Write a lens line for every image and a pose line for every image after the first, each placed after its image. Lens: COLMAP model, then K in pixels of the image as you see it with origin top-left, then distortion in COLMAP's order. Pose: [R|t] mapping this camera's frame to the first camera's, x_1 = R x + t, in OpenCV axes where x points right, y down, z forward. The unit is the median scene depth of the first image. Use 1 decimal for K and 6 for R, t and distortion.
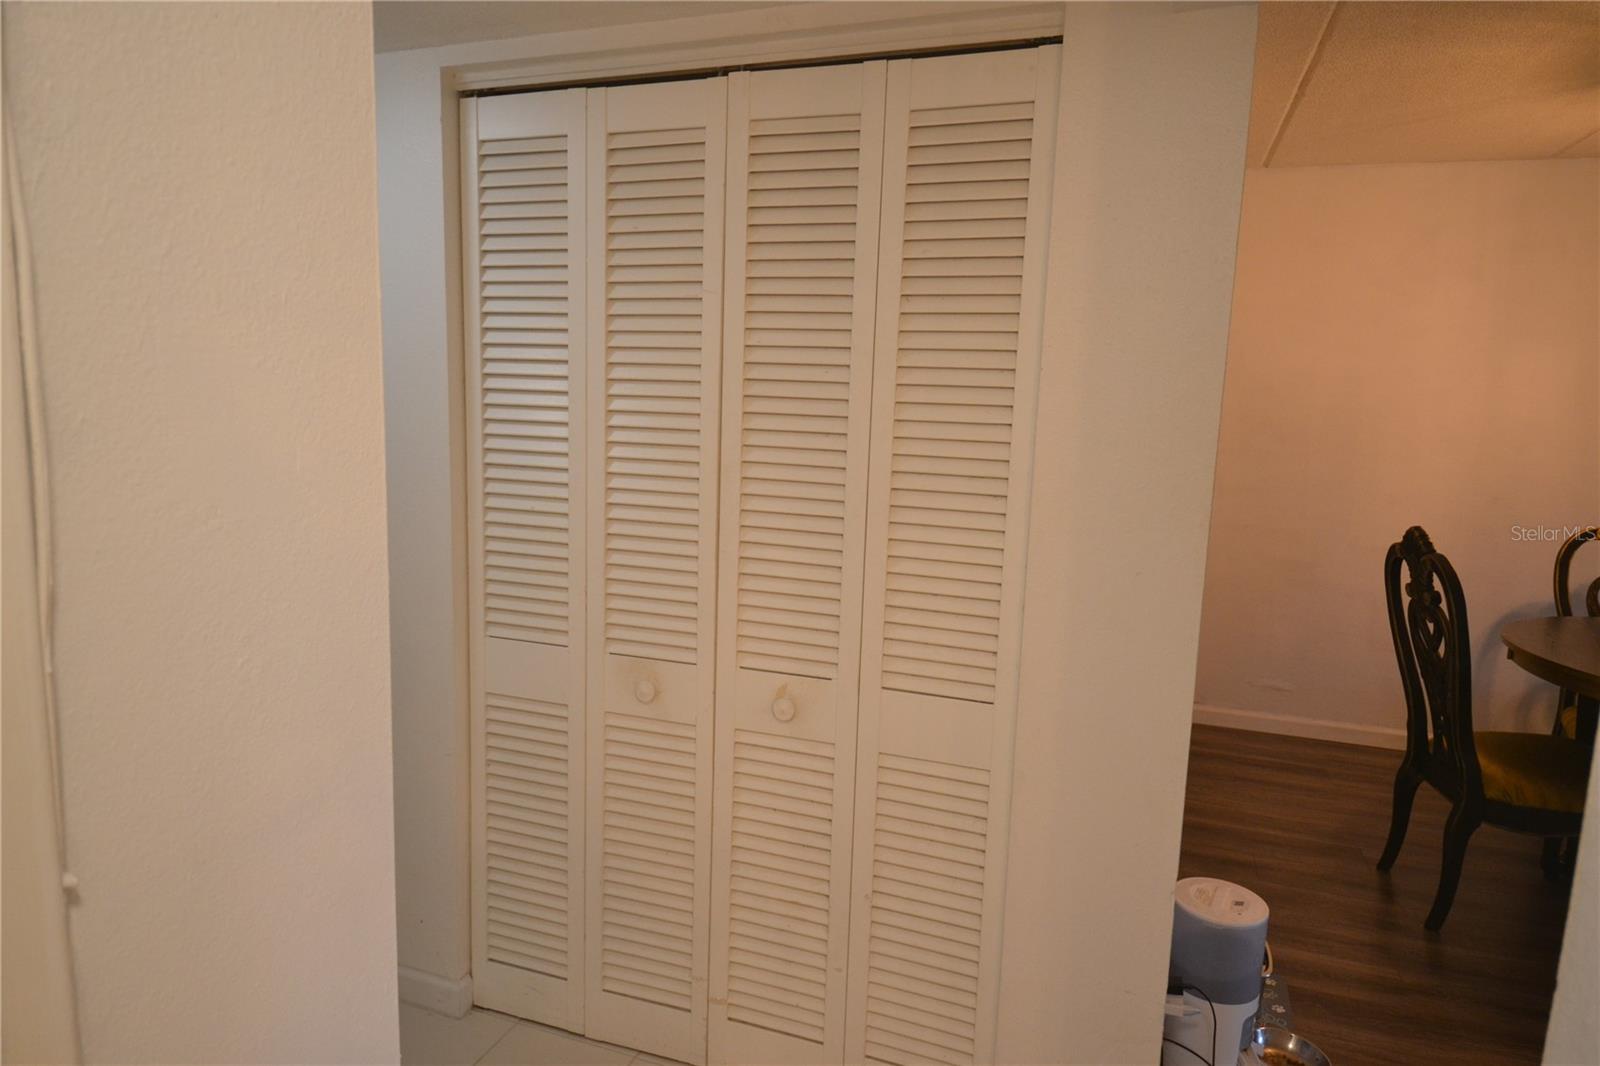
lens RADIAL K [[972.3, 0, 779.6], [0, 972.3, 530.7], [0, 0, 1]] dist [0.031303, -0.042786]
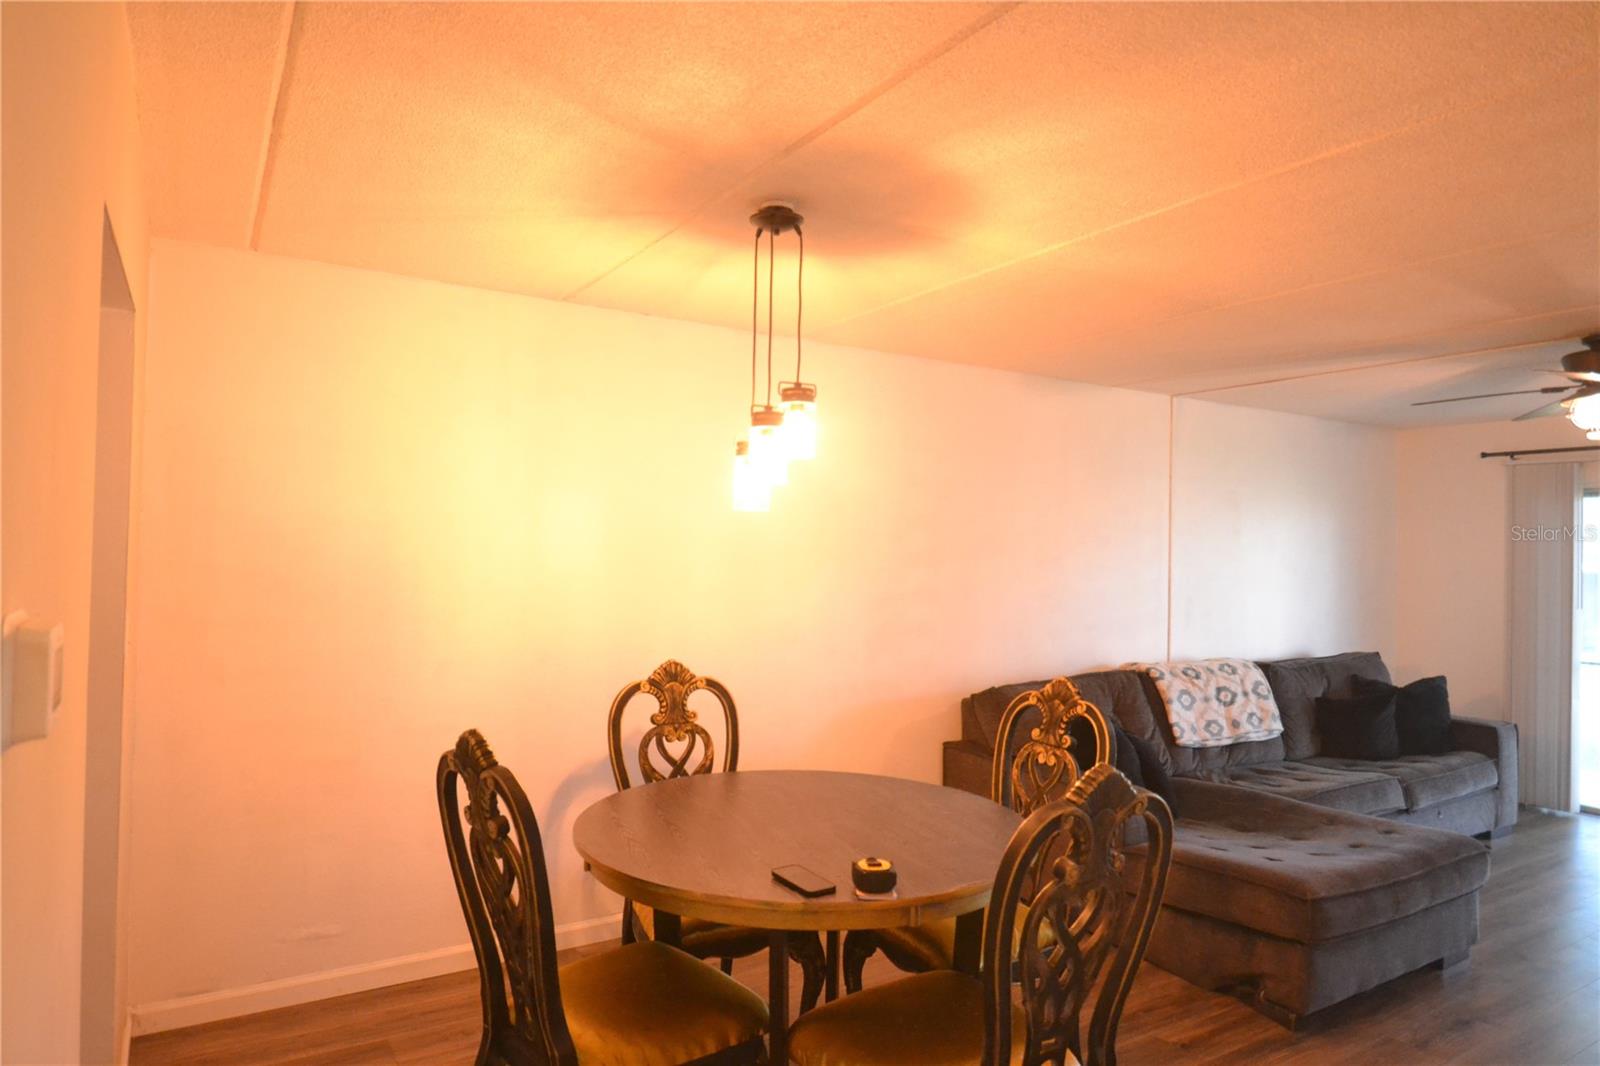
lens RADIAL K [[972.3, 0, 779.6], [0, 972.3, 530.7], [0, 0, 1]] dist [0.031303, -0.042786]
pose [[0.626684, 0.000561, 0.779273, 0.227883], [0.112412, 0.989476, -0.091113, -0.058212], [-0.771123, 0.144699, 0.620026, 0.349394]]
